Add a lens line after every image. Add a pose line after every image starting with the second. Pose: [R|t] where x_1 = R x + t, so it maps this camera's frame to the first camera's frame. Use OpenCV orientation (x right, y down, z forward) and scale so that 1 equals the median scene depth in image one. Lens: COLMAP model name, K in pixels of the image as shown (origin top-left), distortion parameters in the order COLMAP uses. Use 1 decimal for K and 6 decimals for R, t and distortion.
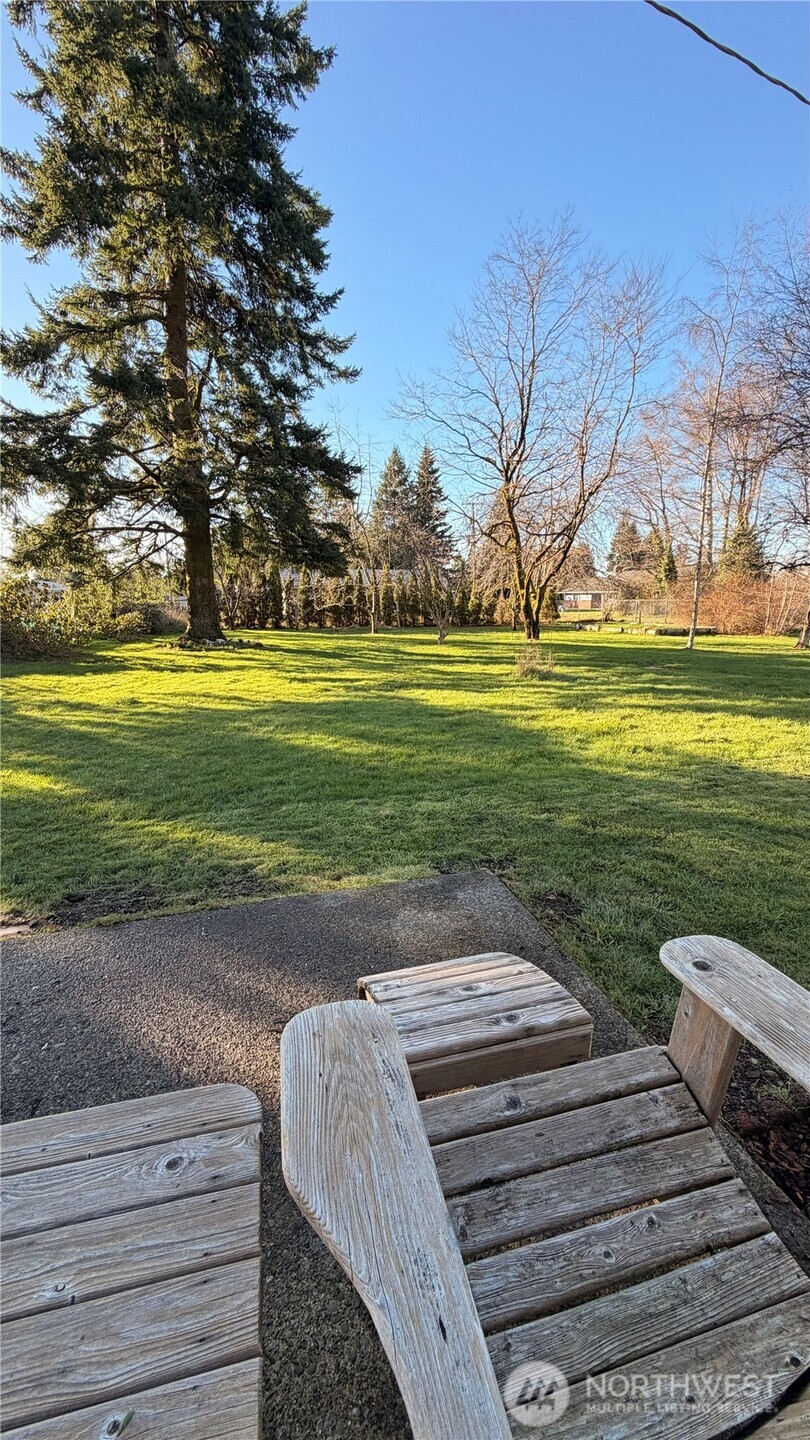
lens RADIAL K [[573.0, 0, 400.4], [0, 573.0, 711.8], [0, 0, 1]] dist [-0.001709, 0.001076]
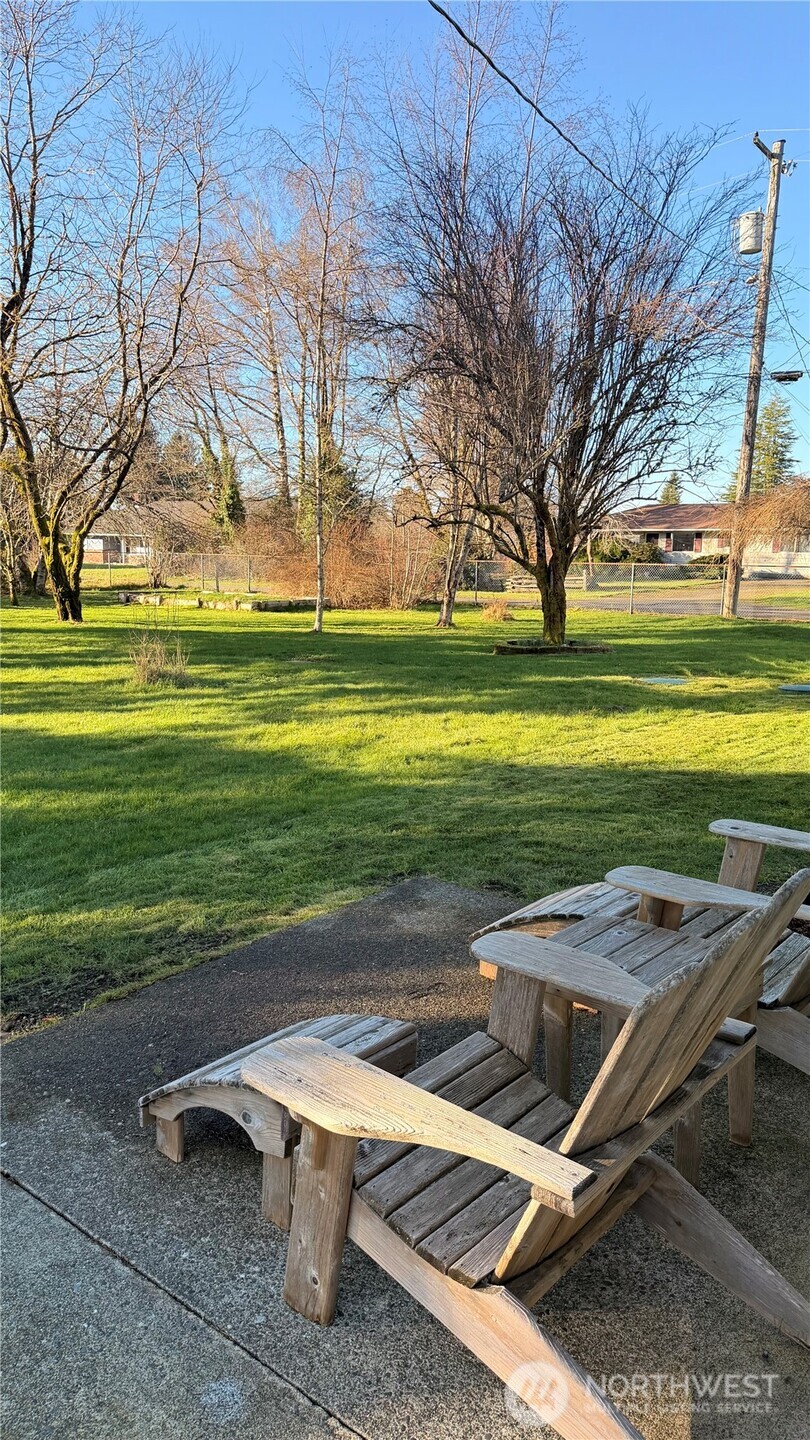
lens RADIAL K [[1001.6, 0, 404.8], [0, 1001.6, 731.1], [0, 0, 1]] dist [0.049072, -0.061865]
pose [[0.812948, -0.086206, 0.575920, -0.354152], [0.091951, 0.995578, 0.019227, -0.004252], [-0.575030, 0.037326, 0.817280, -0.171942]]
